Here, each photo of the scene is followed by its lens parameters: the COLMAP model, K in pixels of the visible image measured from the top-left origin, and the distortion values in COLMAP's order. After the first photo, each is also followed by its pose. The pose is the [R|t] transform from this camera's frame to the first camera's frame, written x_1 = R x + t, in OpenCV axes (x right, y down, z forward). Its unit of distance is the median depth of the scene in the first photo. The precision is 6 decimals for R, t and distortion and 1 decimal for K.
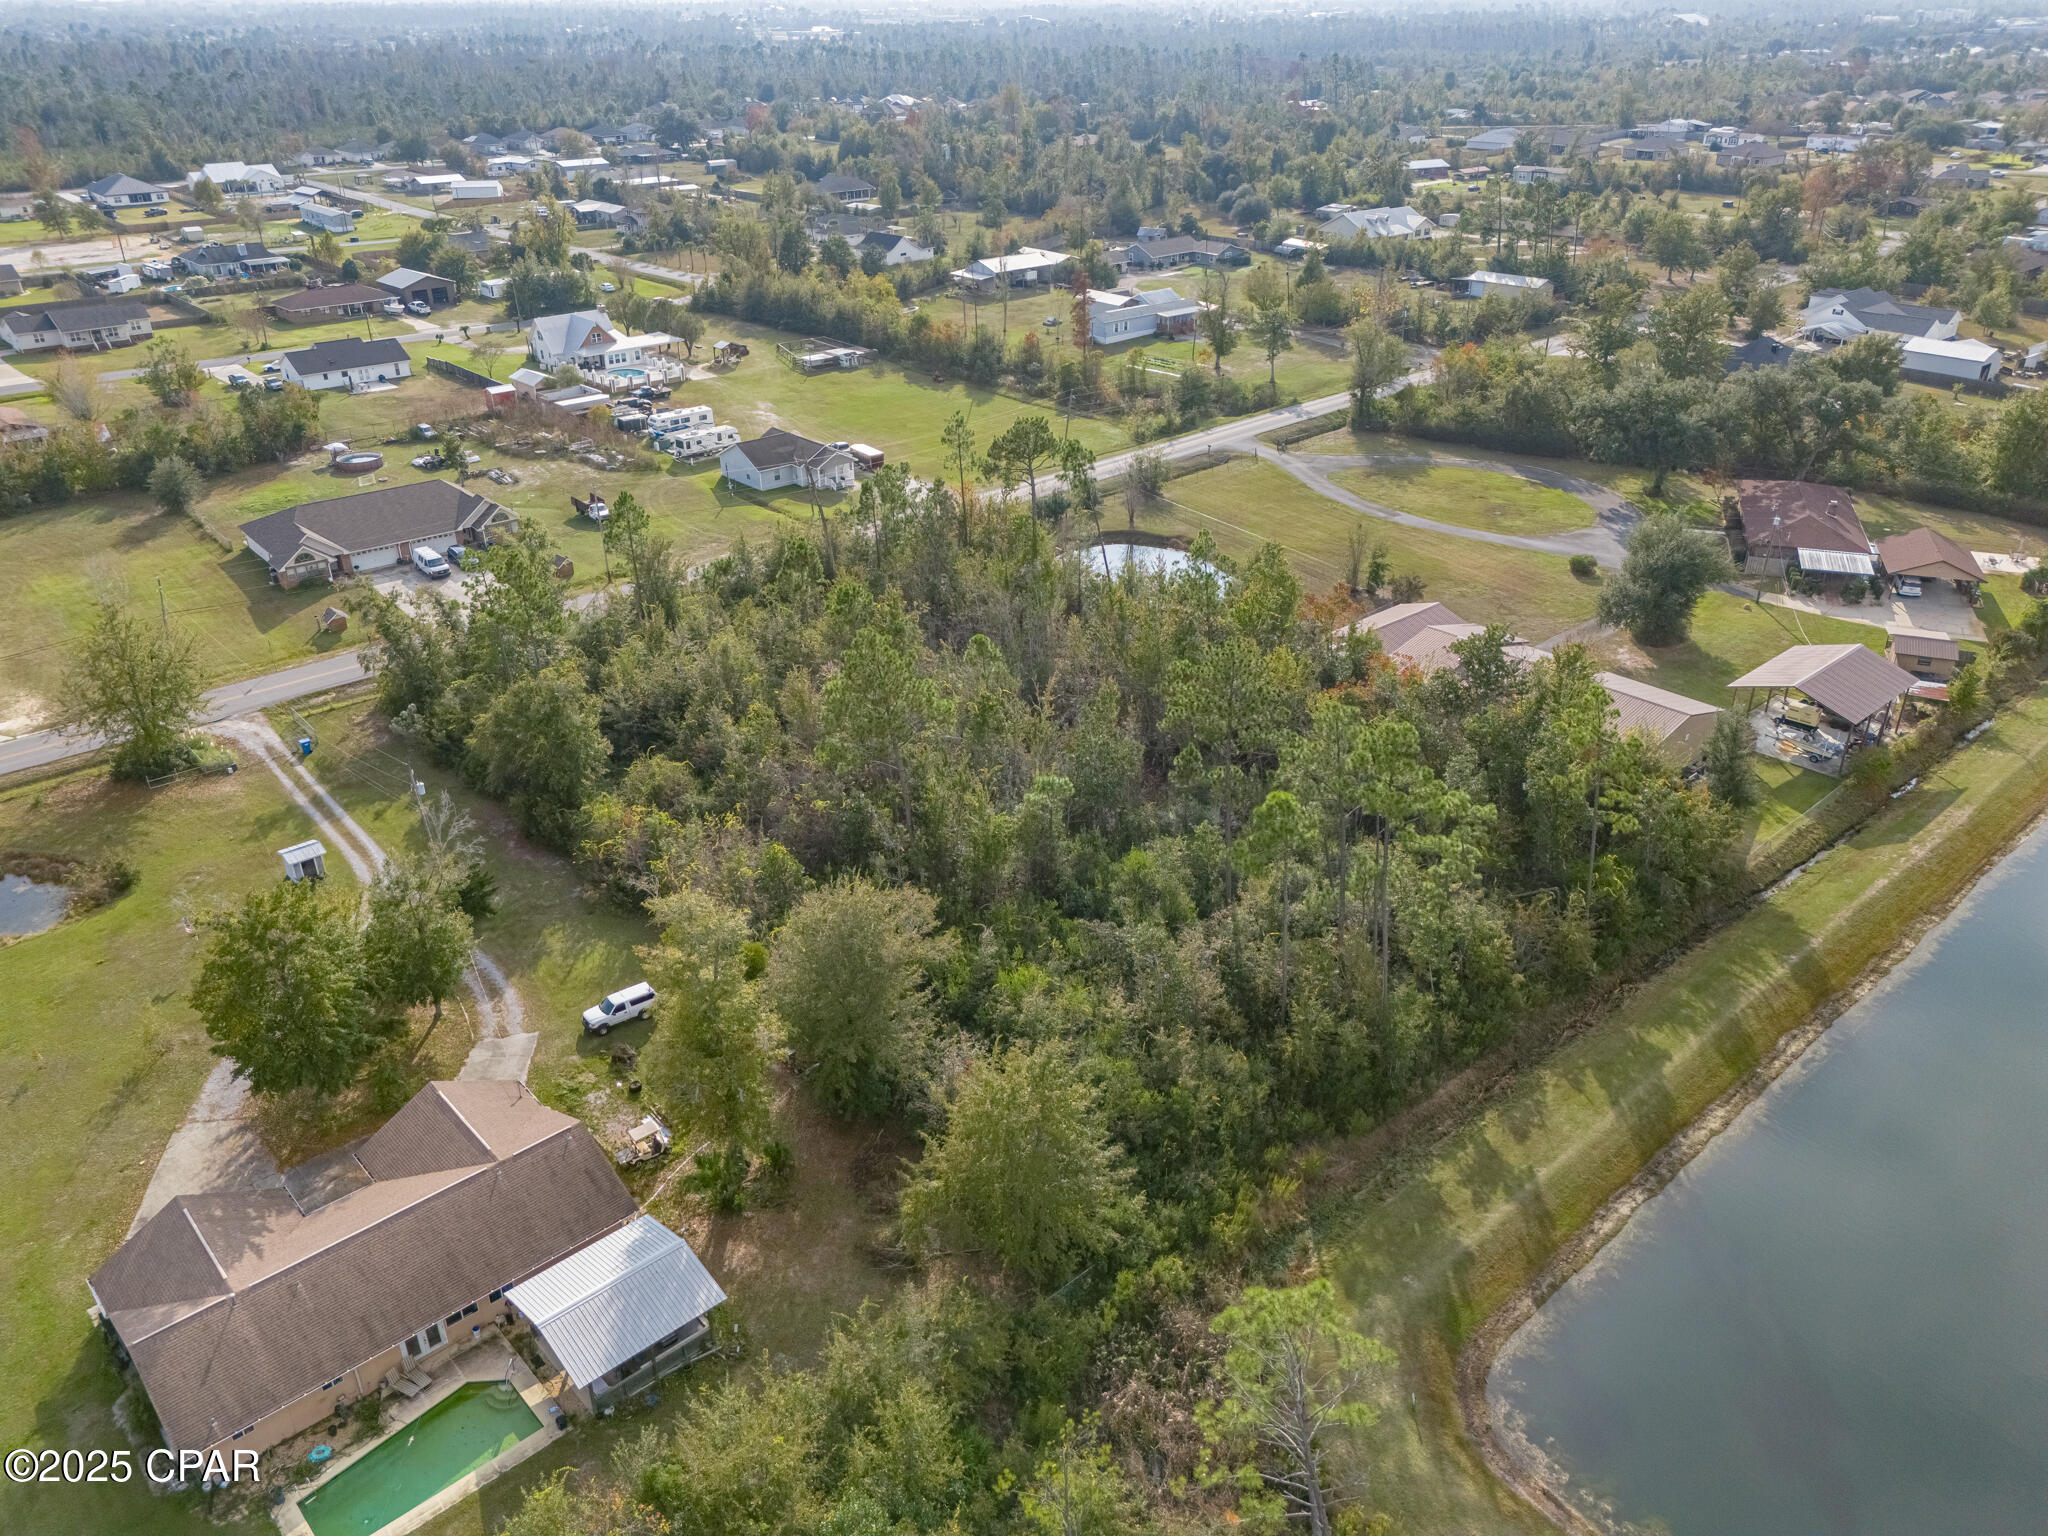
lens RADIAL K [[1505.1, 0, 1021.9], [0, 1505.1, 770.8], [0, 0, 1]] dist [0.057764, -0.044660]
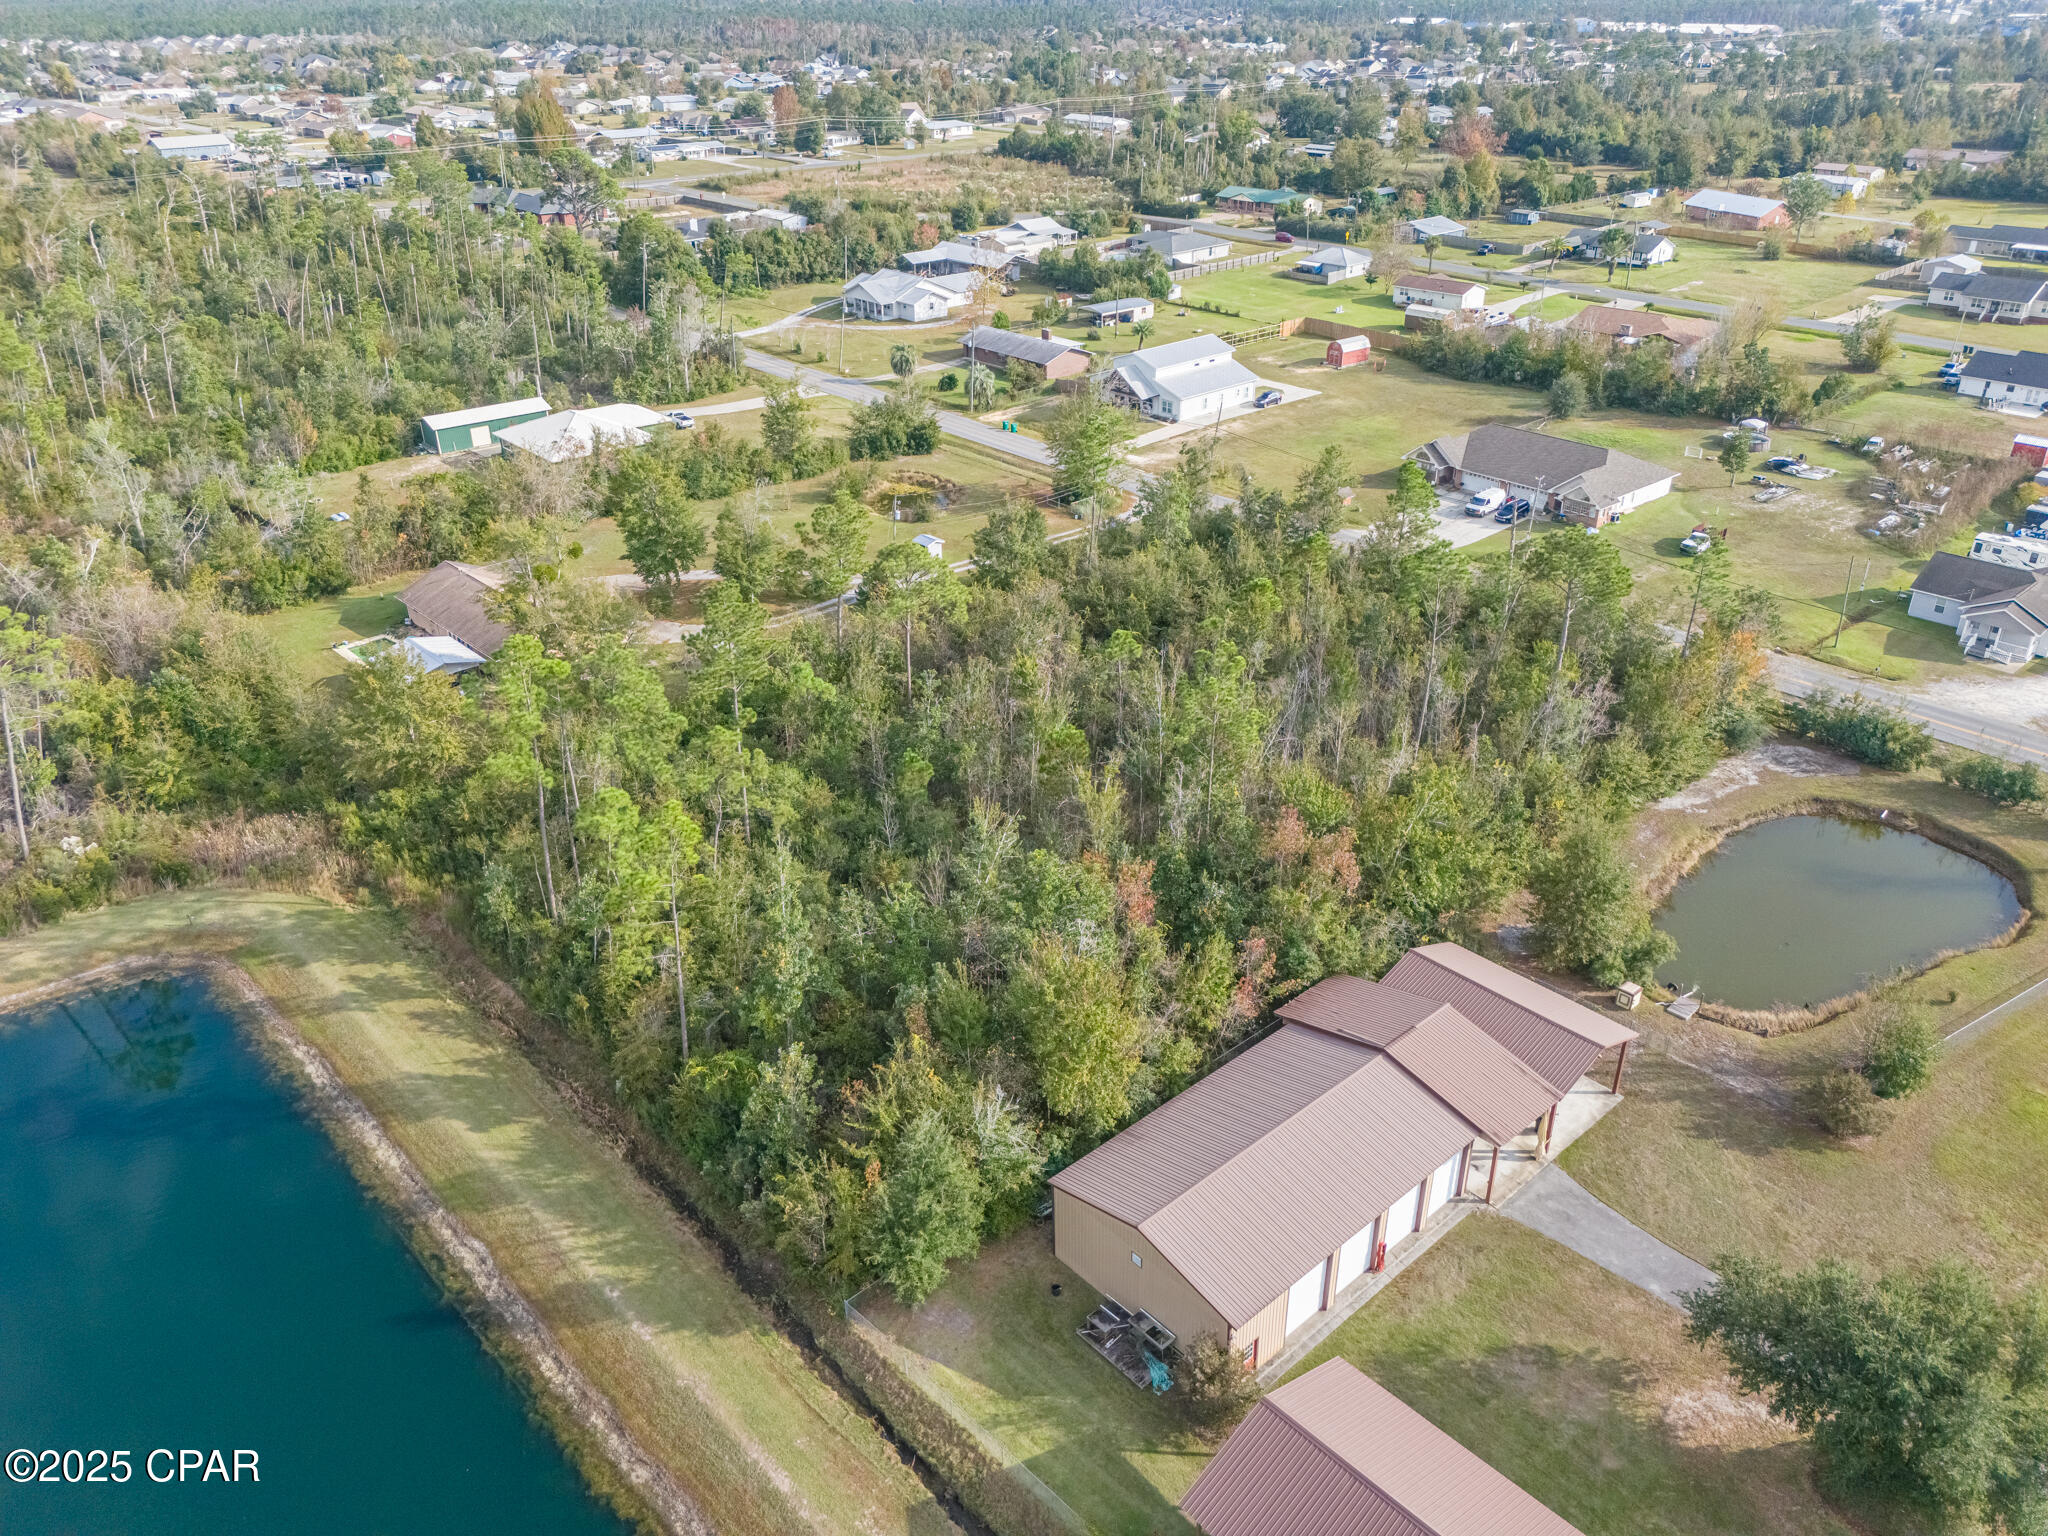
lens RADIAL K [[1505.1, 0, 1028.5], [0, 1505.1, 781.3], [0, 0, 1]] dist [0.057764, -0.044660]
pose [[0.016069, 0.481096, -0.876521, 0.493617], [-0.456409, 0.783506, 0.421675, -0.225294], [0.889625, 0.393276, 0.232167, 0.434780]]
